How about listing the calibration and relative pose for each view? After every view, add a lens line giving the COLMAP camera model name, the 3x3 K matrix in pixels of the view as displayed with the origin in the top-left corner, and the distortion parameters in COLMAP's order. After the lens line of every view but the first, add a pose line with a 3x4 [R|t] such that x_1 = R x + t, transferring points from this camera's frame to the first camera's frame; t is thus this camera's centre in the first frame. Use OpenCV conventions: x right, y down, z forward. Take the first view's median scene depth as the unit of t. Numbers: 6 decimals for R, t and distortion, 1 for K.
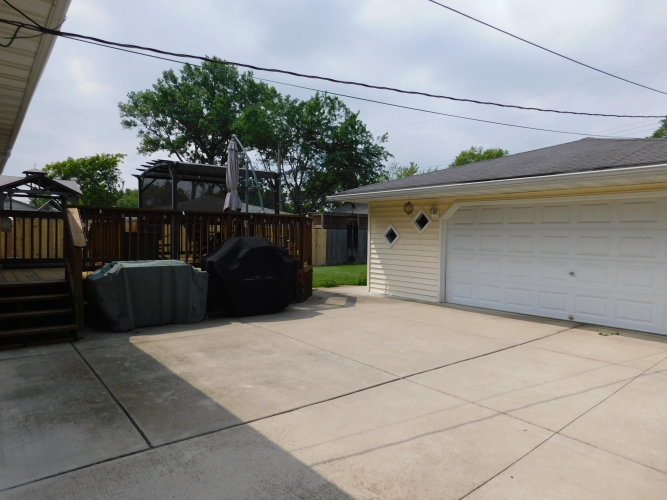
lens RADIAL K [[440.0, 0, 331.6], [0, 440.0, 247.2], [0, 0, 1]] dist [-0.073482, 0.059510]
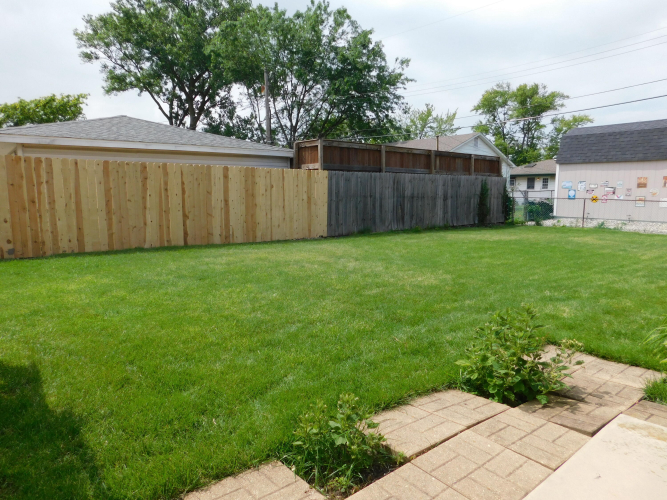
lens RADIAL K [[440.0, 0, 331.6], [0, 440.0, 247.2], [0, 0, 1]] dist [-0.073482, 0.059510]
pose [[0.999895, -0.009252, -0.011116, -0.000768], [0.010314, 0.994979, 0.099553, -0.000252], [0.010139, -0.099657, 0.994970, 0.201903]]
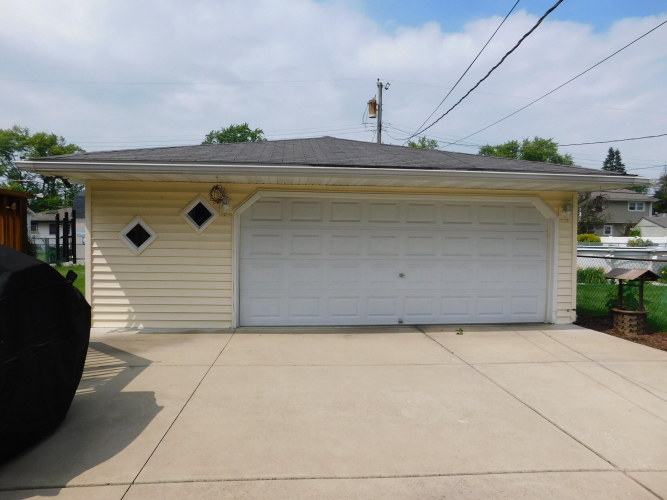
lens RADIAL K [[440.0, 0, 331.6], [0, 440.0, 247.2], [0, 0, 1]] dist [-0.073482, 0.059510]
pose [[0.553377, -0.025637, 0.832536, -0.047236], [0.018878, 0.999655, 0.018236, -0.003088], [-0.832717, 0.005625, 0.553671, 0.083123]]
